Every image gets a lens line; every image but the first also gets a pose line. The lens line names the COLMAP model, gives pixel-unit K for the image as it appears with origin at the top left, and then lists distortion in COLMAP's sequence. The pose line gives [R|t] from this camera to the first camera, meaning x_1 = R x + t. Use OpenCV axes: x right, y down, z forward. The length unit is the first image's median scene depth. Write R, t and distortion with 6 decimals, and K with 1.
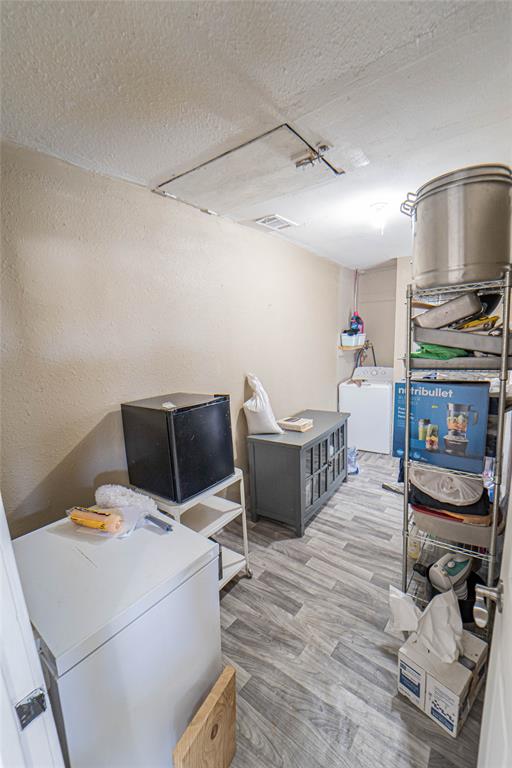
lens RADIAL K [[314.6, 0, 256.0], [0, 314.6, 384.0], [0, 0, 1]] dist [-0.027454, 0.004467]
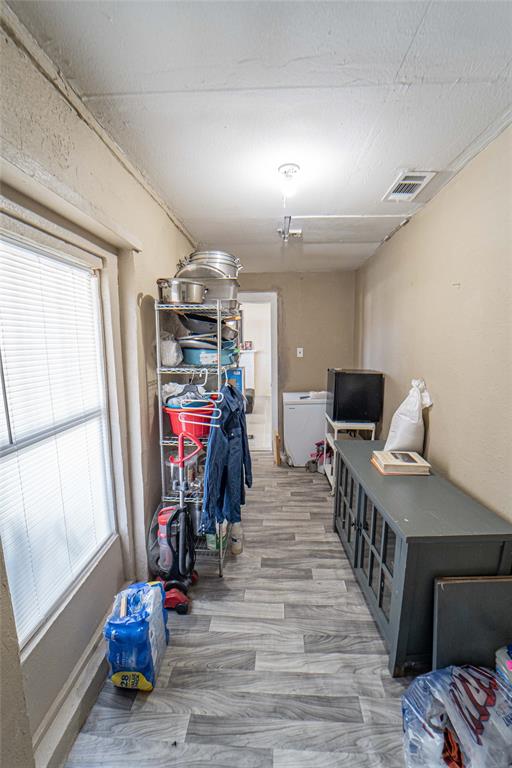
lens RADIAL K [[314.6, 0, 256.0], [0, 314.6, 384.0], [0, 0, 1]] dist [-0.027454, 0.004467]
pose [[-0.827299, 0.125374, -0.547593, 0.882715], [-0.043289, 0.957651, 0.284660, -0.265239], [0.560091, 0.259204, -0.786836, 1.574027]]
